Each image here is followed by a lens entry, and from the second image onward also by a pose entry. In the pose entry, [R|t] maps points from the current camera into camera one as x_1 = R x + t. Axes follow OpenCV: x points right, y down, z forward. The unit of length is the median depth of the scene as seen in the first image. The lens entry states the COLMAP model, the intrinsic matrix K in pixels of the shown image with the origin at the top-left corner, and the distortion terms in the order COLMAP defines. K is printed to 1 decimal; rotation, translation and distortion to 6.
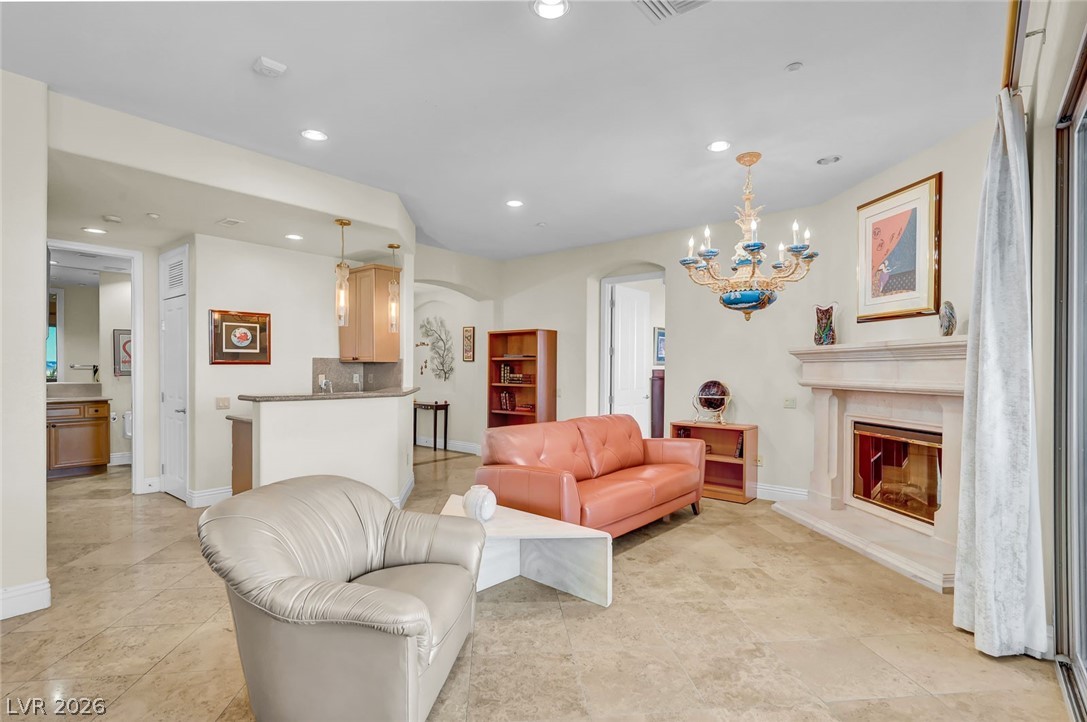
lens RADIAL K [[530.9, 0, 553.4], [0, 530.9, 375.0], [0, 0, 1]] dist [-0.001788, 0.002078]
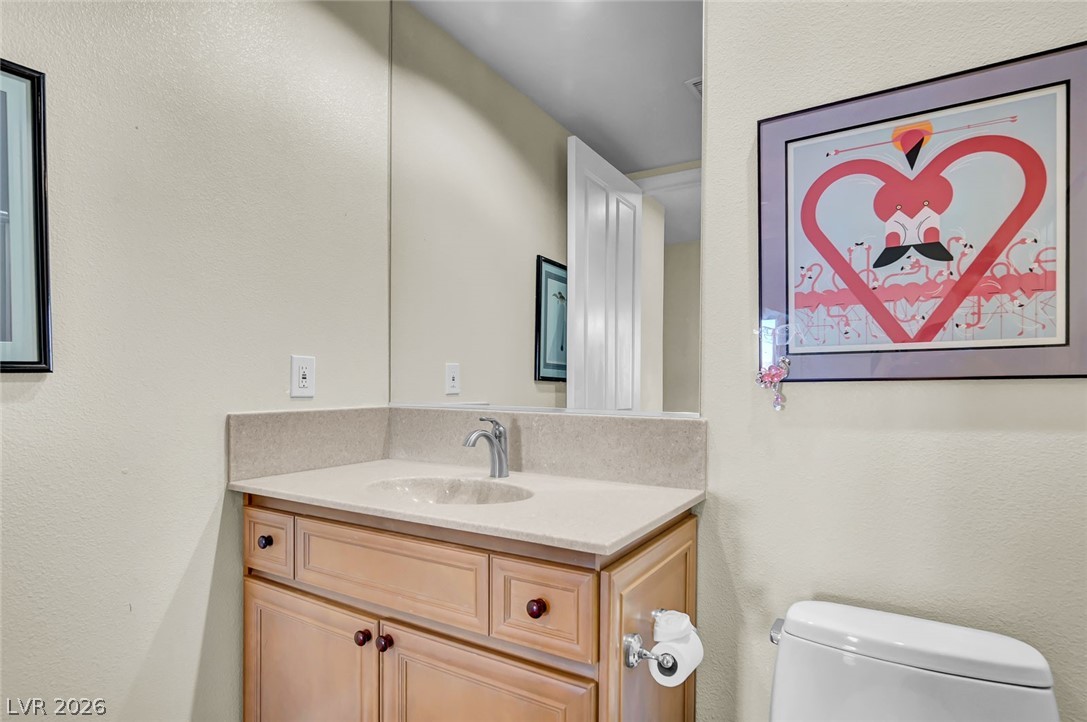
lens RADIAL K [[569.5, 0, 543.4], [0, 569.5, 392.4], [0, 0, 1]] dist [0.003900, -0.000833]
pose [[0.128171, 0.009460, -0.991707, -0.867326], [-0.017248, 0.999825, 0.007308, 0.006430], [0.991602, 0.016169, 0.128312, 1.212027]]
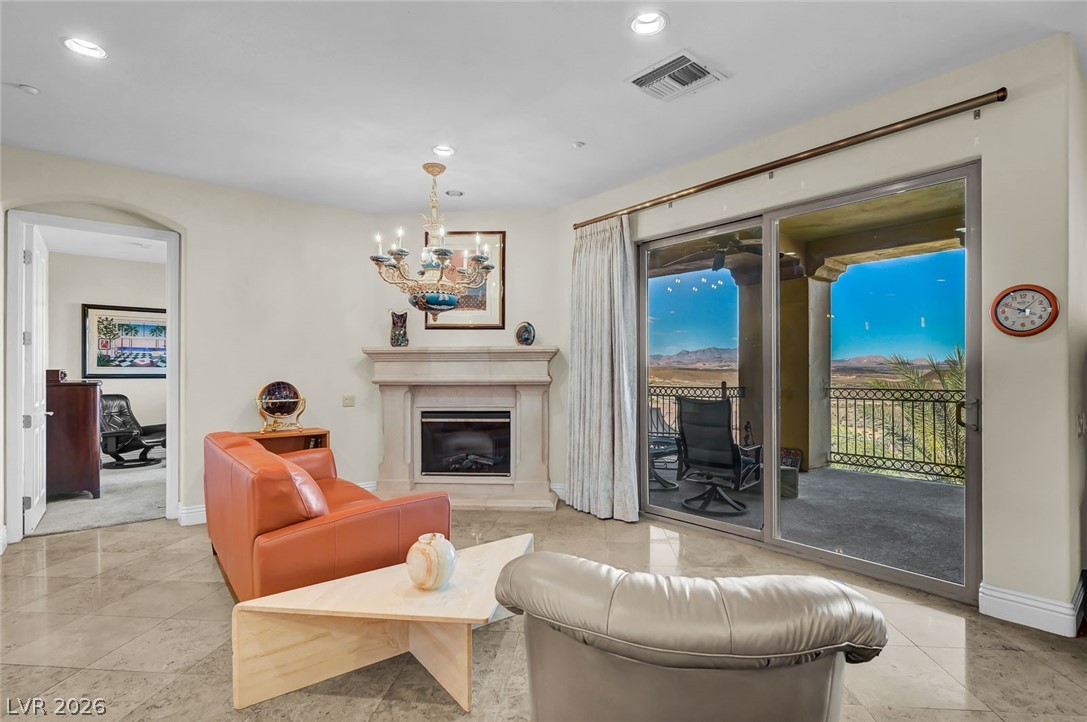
lens RADIAL K [[530.9, 0, 547.7], [0, 530.9, 370.7], [0, 0, 1]] dist [-0.001788, 0.002078]
pose [[0.190202, -0.004353, 0.981735, -0.464690], [0.014507, 0.999893, 0.001623, -0.001621], [-0.981638, 0.013933, 0.190245, 0.423973]]
